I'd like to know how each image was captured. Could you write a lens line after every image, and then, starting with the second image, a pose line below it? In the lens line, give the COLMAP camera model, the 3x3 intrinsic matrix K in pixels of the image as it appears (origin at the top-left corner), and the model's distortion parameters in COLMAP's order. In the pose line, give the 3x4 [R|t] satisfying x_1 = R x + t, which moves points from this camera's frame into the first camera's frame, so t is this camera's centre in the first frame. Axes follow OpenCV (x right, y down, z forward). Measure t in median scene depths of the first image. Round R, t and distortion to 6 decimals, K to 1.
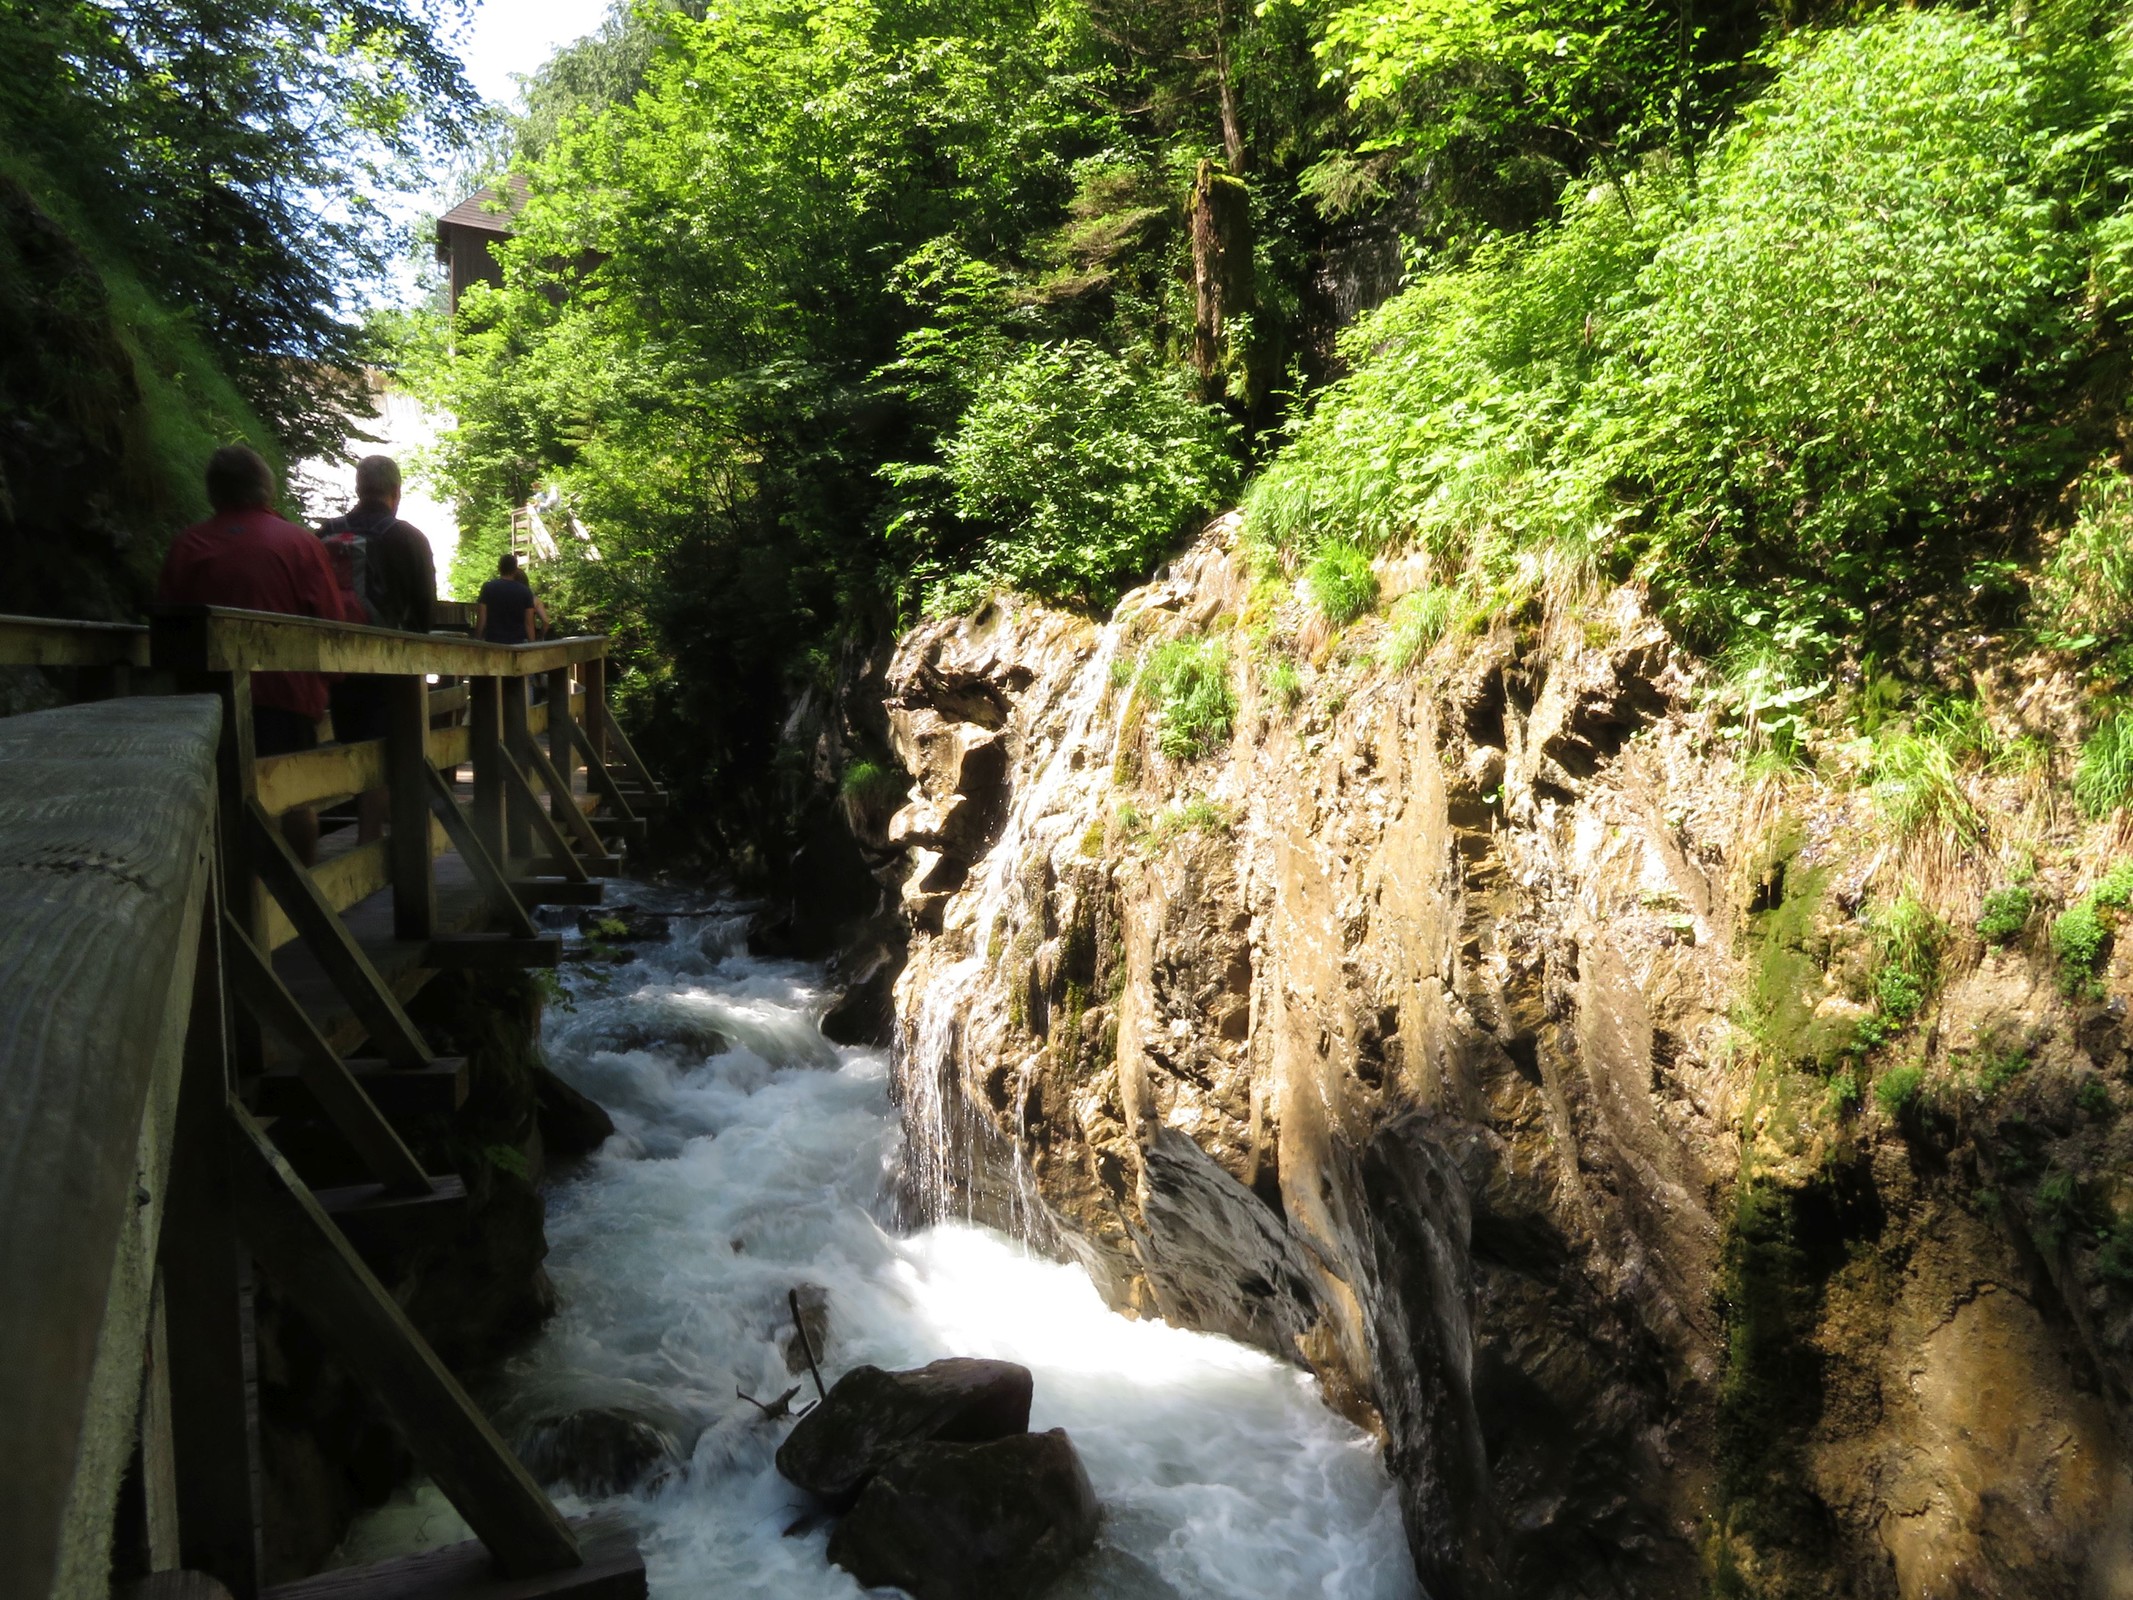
lens RADIAL K [[1525.7, 0, 1066.5], [0, 1525.7, 800.0], [0, 0, 1]] dist [-0.013755, 0.007869]
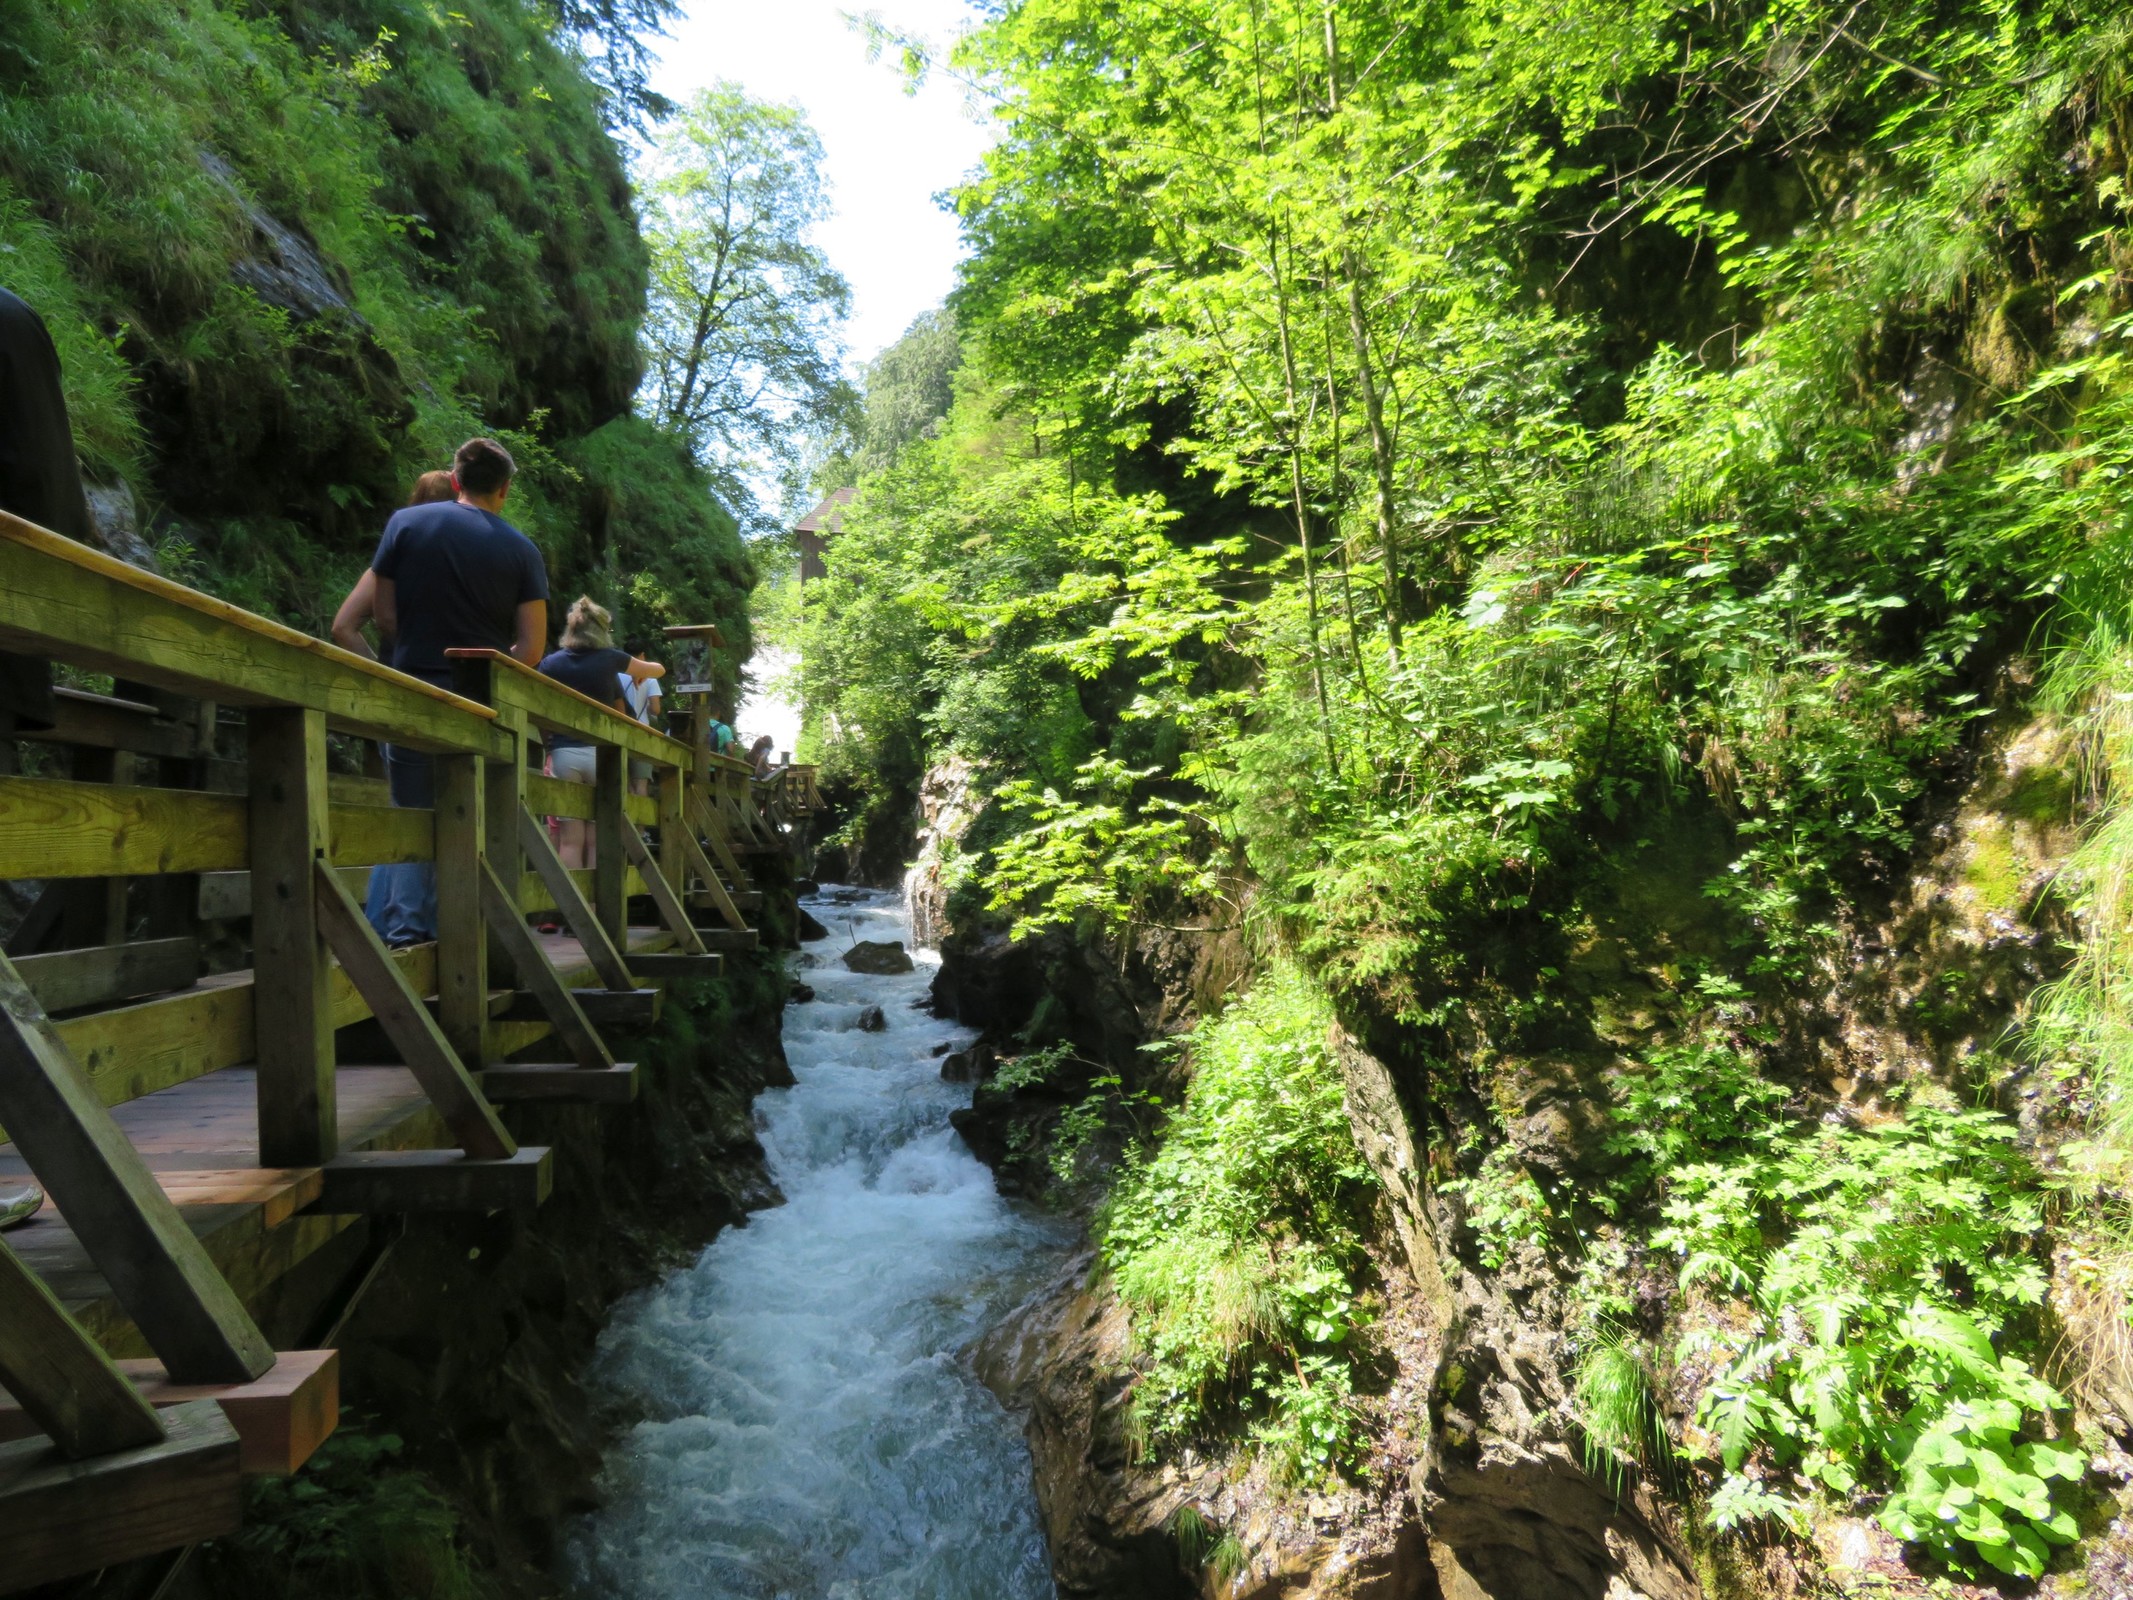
lens RADIAL K [[1525.7, 0, 1066.5], [0, 1525.7, 800.0], [0, 0, 1]] dist [-0.013755, 0.007869]
pose [[0.976099, -0.024645, -0.215924, 0.786182], [0.003754, 0.995313, -0.096635, 0.231406], [0.217293, 0.093515, 0.971617, -1.786859]]
